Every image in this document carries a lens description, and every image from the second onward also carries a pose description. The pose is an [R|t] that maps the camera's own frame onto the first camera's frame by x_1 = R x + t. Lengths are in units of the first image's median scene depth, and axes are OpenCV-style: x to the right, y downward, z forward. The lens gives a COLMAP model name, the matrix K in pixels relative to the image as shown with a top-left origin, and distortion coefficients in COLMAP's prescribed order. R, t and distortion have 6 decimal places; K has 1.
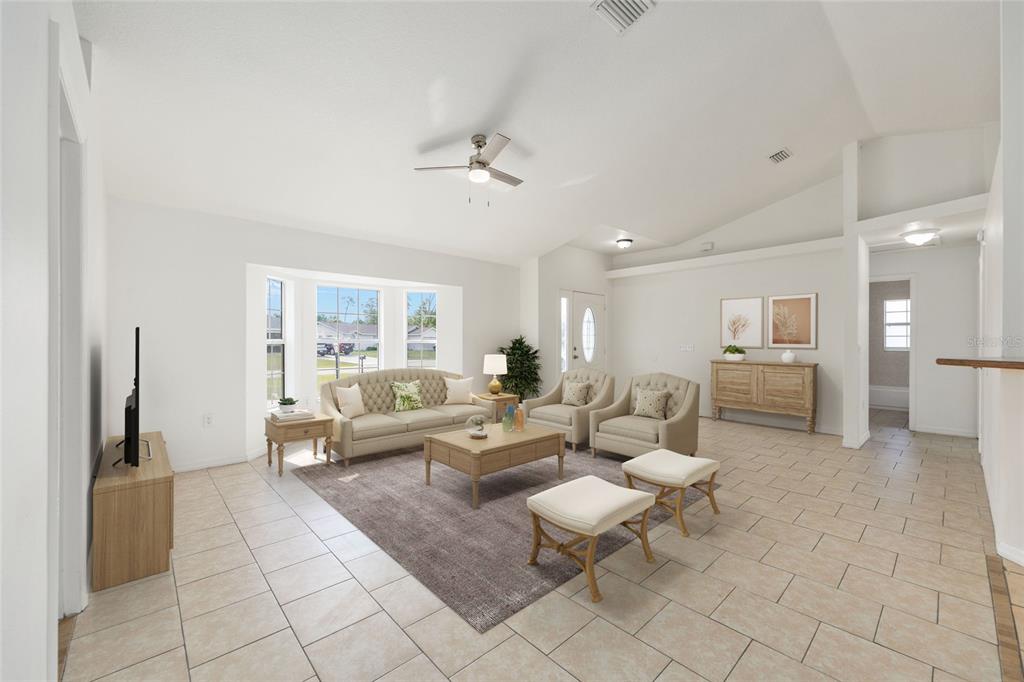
lens RADIAL K [[410.0, 0, 513.3], [0, 410.0, 340.8], [0, 0, 1]] dist [-0.000675, 0.000323]
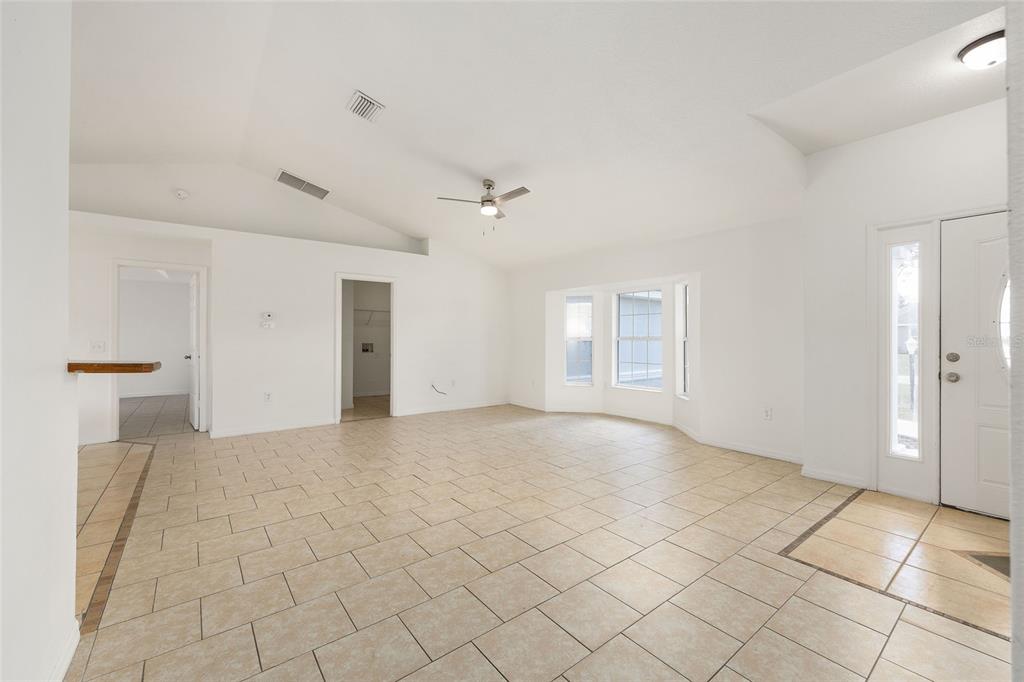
lens RADIAL K [[410.0, 0, 513.0], [0, 410.0, 338.0], [0, 0, 1]] dist [-0.000675, 0.000323]
pose [[-0.082457, -0.002542, -0.996591, 0.652010], [0.001920, 0.999994, -0.002710, 0.000378], [0.996593, -0.002137, -0.082452, 0.644702]]
